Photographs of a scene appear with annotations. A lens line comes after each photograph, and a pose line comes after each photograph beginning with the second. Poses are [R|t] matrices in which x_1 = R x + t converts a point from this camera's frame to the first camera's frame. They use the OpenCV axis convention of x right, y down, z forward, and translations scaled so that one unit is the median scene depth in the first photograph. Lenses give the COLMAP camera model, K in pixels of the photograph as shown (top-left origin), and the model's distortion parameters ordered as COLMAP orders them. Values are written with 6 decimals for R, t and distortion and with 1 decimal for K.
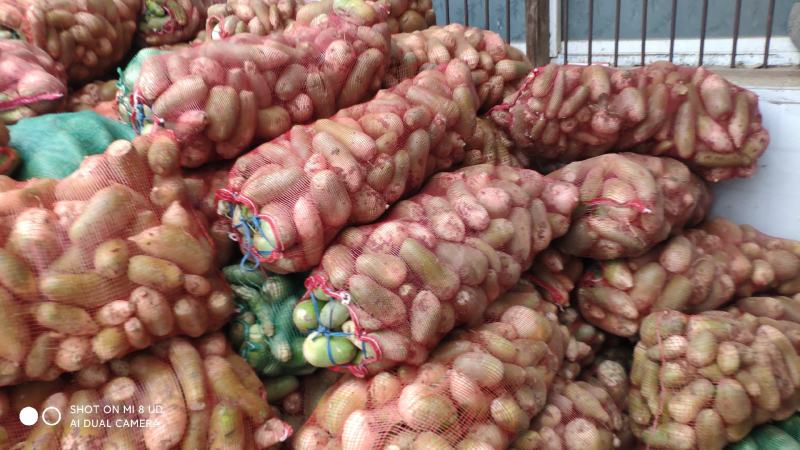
lens RADIAL K [[649.2, 0, 407.1], [0, 649.2, 226.5], [0, 0, 1]] dist [0.075129, -0.157200]
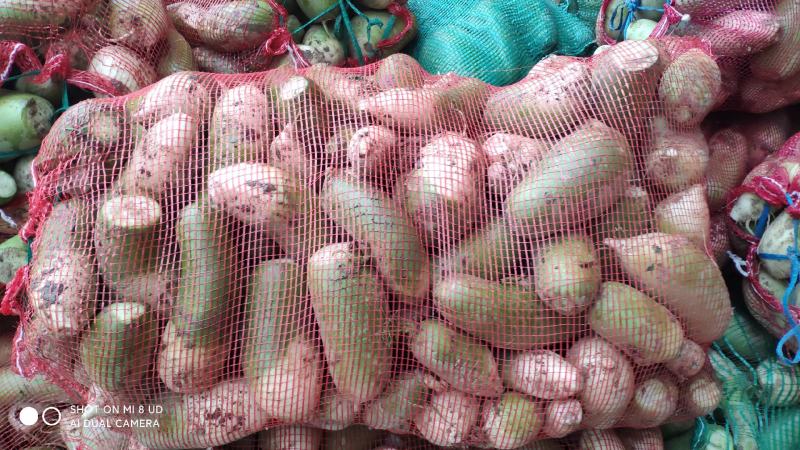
lens RADIAL K [[649.2, 0, 390.5], [0, 649.2, 238.1], [0, 0, 1]] dist [0.075129, -0.157200]
pose [[0.872144, 0.328785, -0.362305, -0.331535], [-0.273452, 0.941648, 0.196272, -0.031855], [0.405695, -0.072104, 0.911160, 0.408151]]
